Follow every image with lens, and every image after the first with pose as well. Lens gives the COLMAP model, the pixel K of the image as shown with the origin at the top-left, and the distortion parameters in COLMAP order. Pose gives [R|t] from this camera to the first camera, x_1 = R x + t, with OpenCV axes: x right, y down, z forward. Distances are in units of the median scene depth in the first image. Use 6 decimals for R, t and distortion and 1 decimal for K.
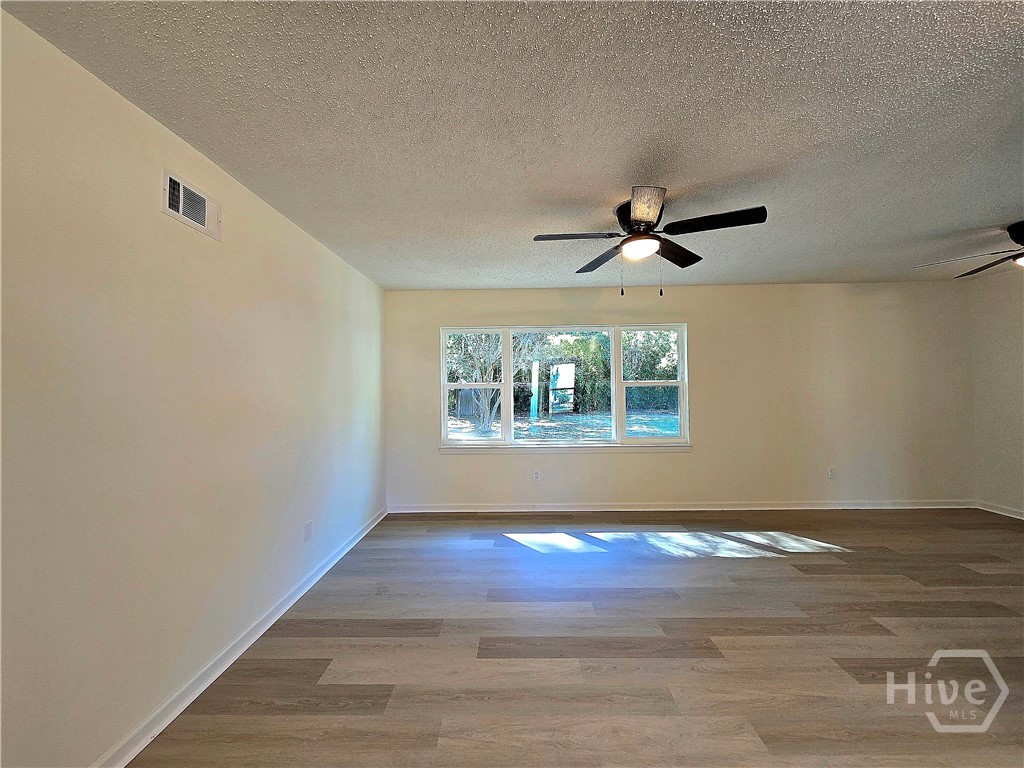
lens RADIAL K [[411.0, 0, 512.0], [0, 411.0, 384.0], [0, 0, 1]] dist [-0.011012, -0.000270]
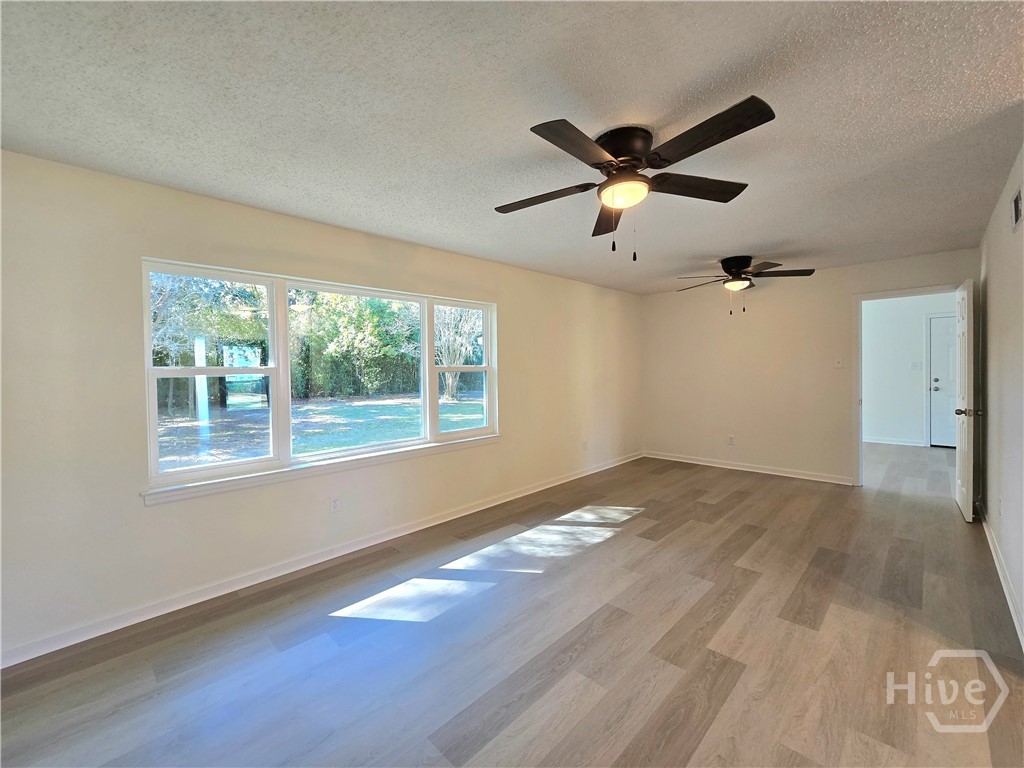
lens RADIAL K [[411.0, 0, 512.0], [0, 411.0, 384.0], [0, 0, 1]] dist [-0.000601, -0.000078]
pose [[0.701679, -0.023861, 0.712094, -0.274413], [0.000592, 0.999458, 0.032907, 0.002278], [-0.712493, -0.022669, 0.701313, 0.409384]]
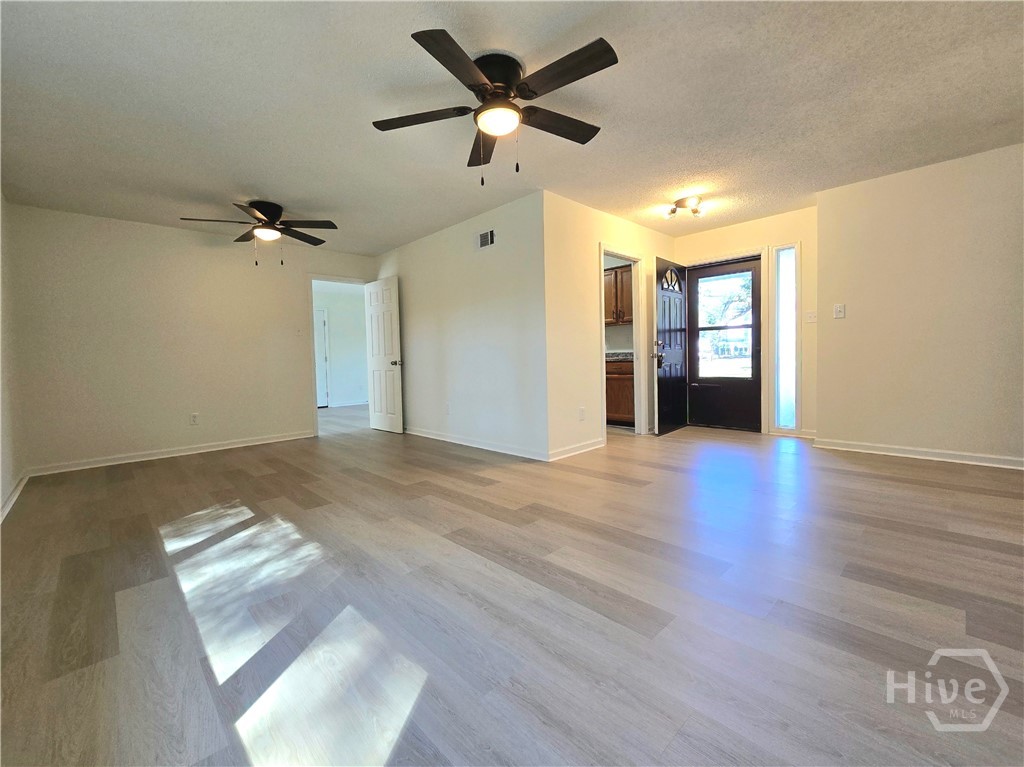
lens RADIAL K [[433.2, 0, 491.8], [0, 433.2, 361.4], [0, 0, 1]] dist [0.001466, 0.000179]
pose [[-0.669346, 0.020644, 0.742664, -0.251633], [0.023437, 0.999703, -0.006666, 0.116695], [-0.742581, 0.012944, -0.669631, 1.136466]]
